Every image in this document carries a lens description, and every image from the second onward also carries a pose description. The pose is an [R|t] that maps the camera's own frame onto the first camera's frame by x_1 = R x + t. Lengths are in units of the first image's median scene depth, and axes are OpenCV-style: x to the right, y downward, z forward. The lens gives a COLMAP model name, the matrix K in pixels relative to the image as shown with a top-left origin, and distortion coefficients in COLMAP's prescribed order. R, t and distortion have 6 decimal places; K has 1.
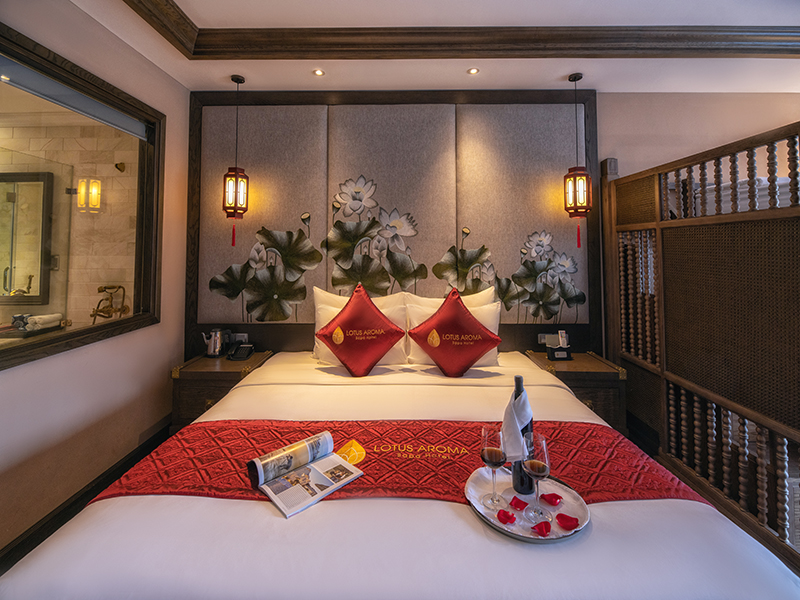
lens RADIAL K [[335.9, 0, 398.5], [0, 335.9, 237.3], [0, 0, 1]] dist [0.001080, 0.000015]
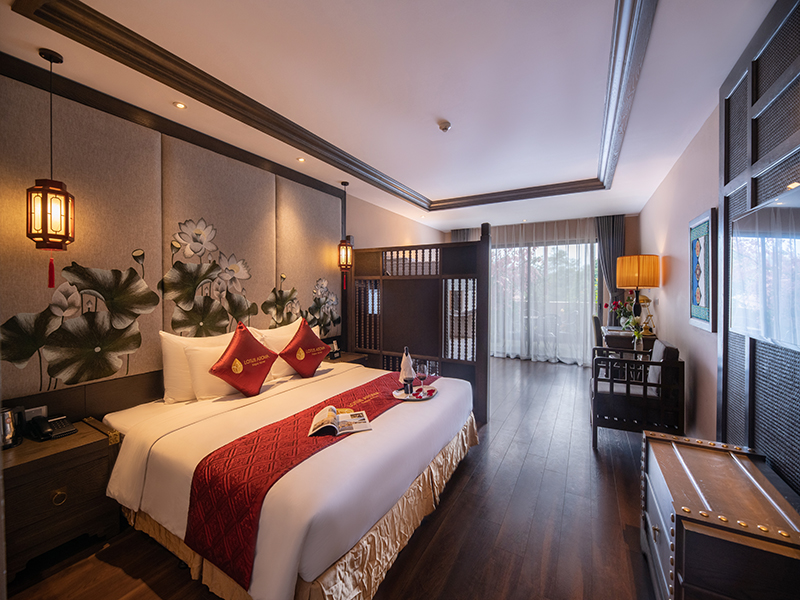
lens RADIAL K [[335.4, 0, 396.4], [0, 335.4, 292.4], [0, 0, 1]] dist [-0.000550, -0.000082]
pose [[0.482326, -0.010077, 0.875934, -0.727088], [-0.037307, 0.998790, 0.032033, -0.014215], [-0.875197, -0.048129, 0.481366, -0.016799]]
